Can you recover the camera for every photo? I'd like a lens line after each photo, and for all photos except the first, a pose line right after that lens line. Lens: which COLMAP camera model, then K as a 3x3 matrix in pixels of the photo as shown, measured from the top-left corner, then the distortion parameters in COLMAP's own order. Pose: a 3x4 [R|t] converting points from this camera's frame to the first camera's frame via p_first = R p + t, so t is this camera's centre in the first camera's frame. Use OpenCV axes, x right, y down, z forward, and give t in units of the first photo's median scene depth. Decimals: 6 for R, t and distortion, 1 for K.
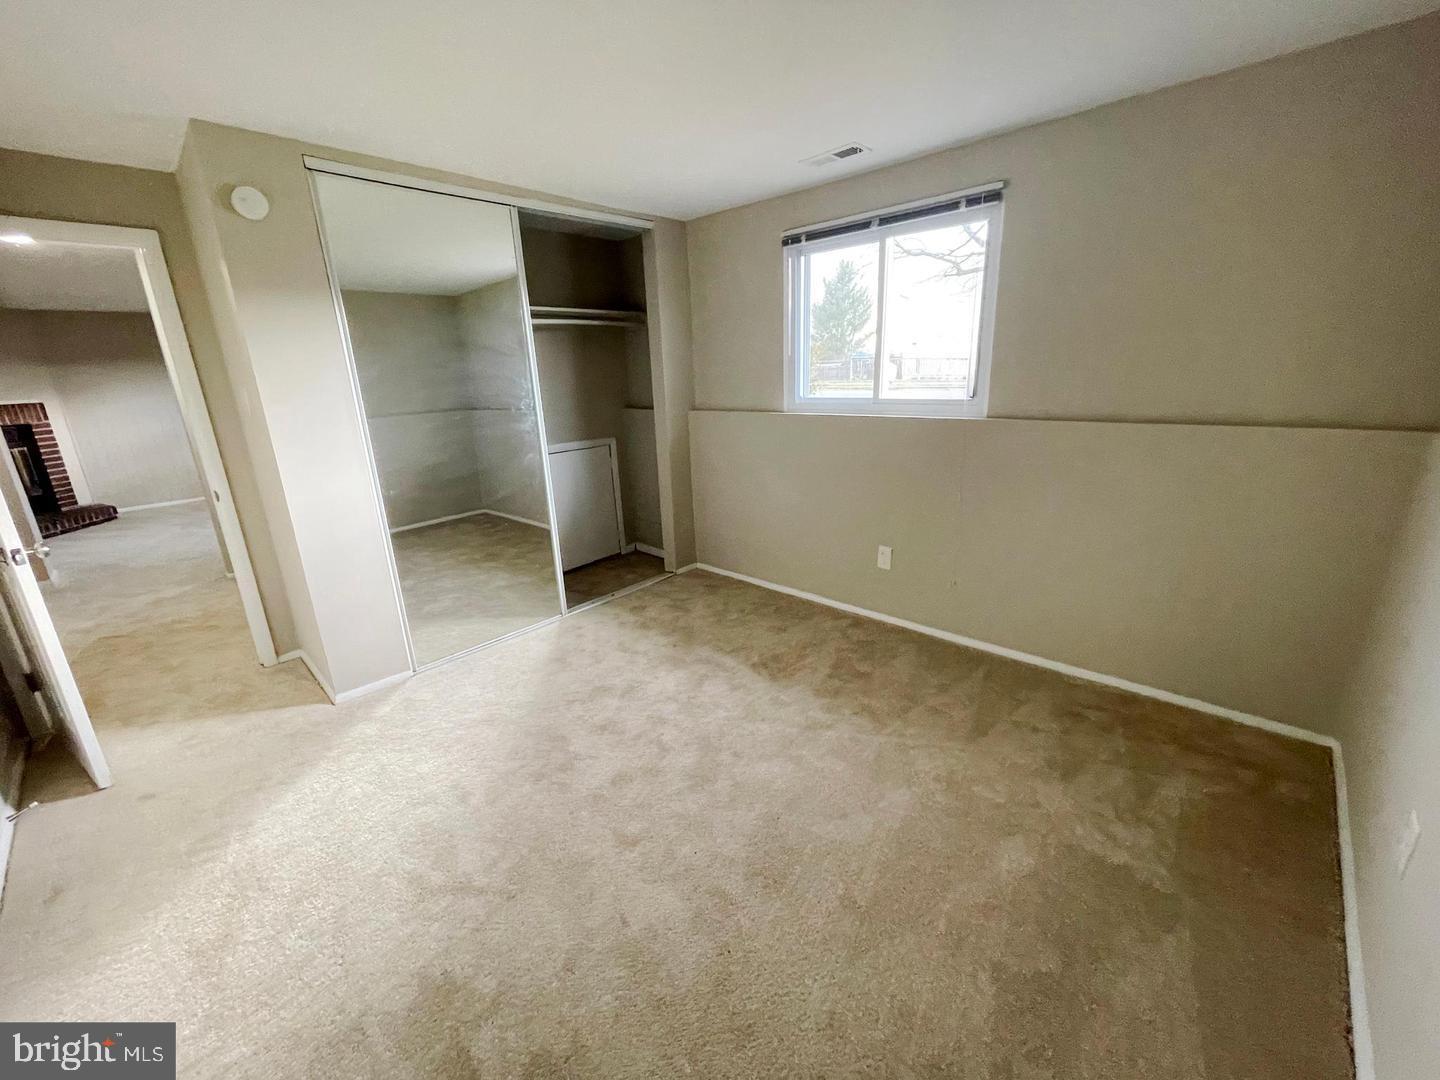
lens RADIAL K [[580.5, 0, 715.1], [0, 580.5, 538.3], [0, 0, 1]] dist [-0.002508, 0.000507]
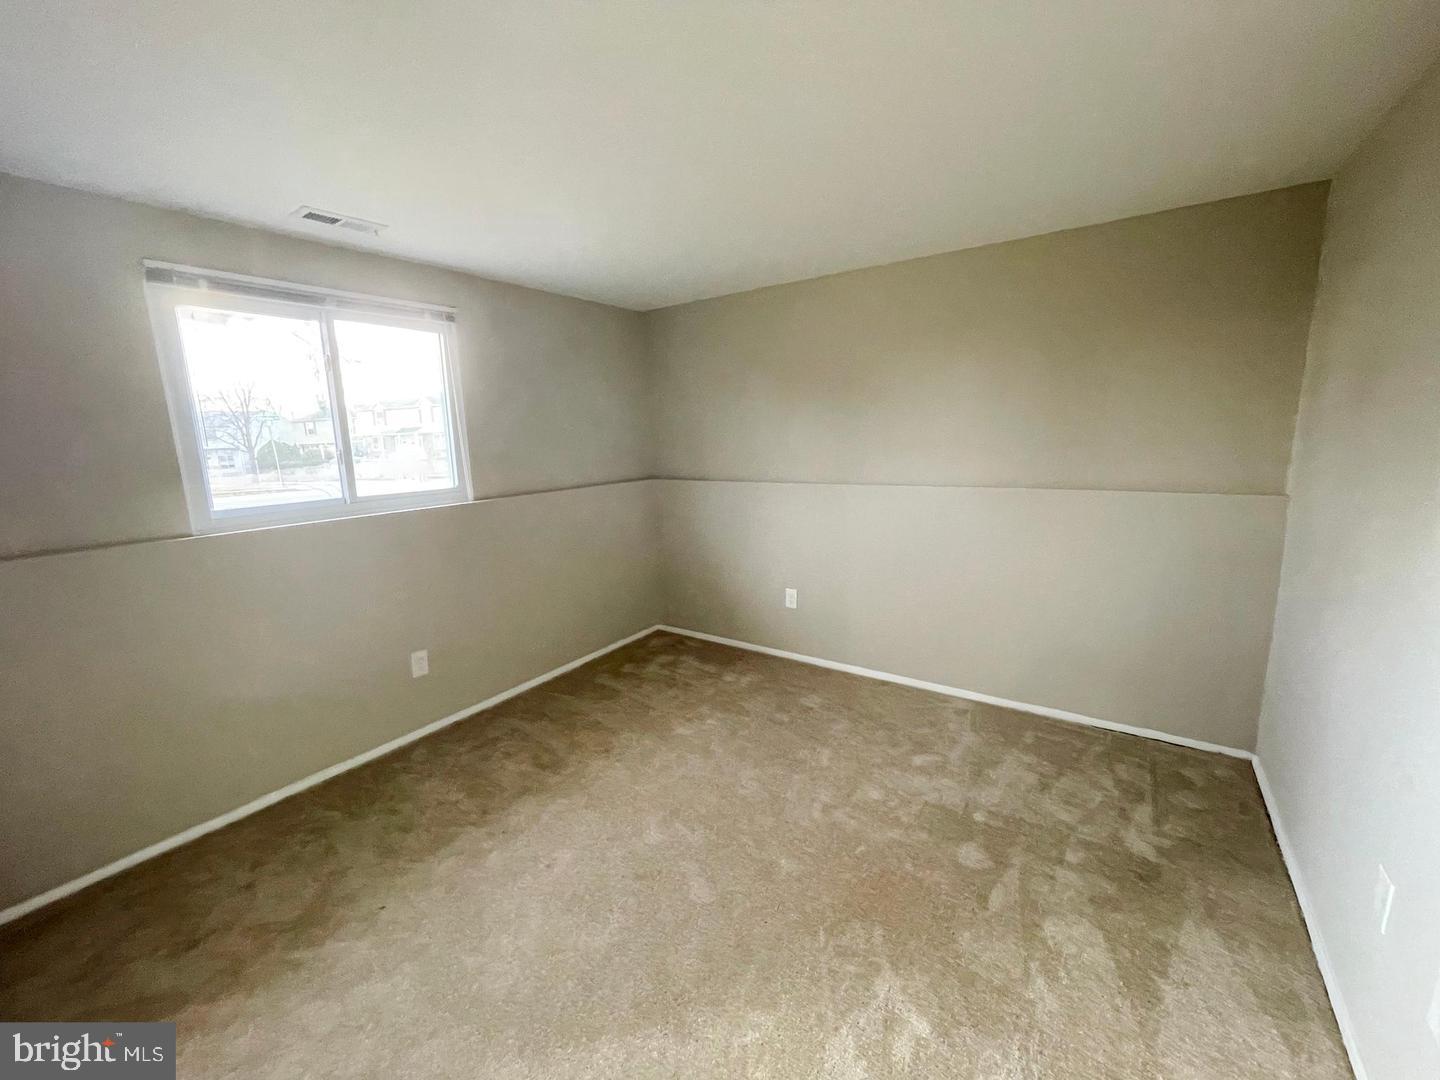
lens RADIAL K [[580.5, 0, 715.1], [0, 580.5, 538.3], [0, 0, 1]] dist [-0.002508, 0.000507]
pose [[-0.125325, -0.135346, 0.982840, -0.525125], [0.322573, 0.931267, 0.169376, -0.126893], [-0.938211, 0.338265, -0.073052, 0.472580]]
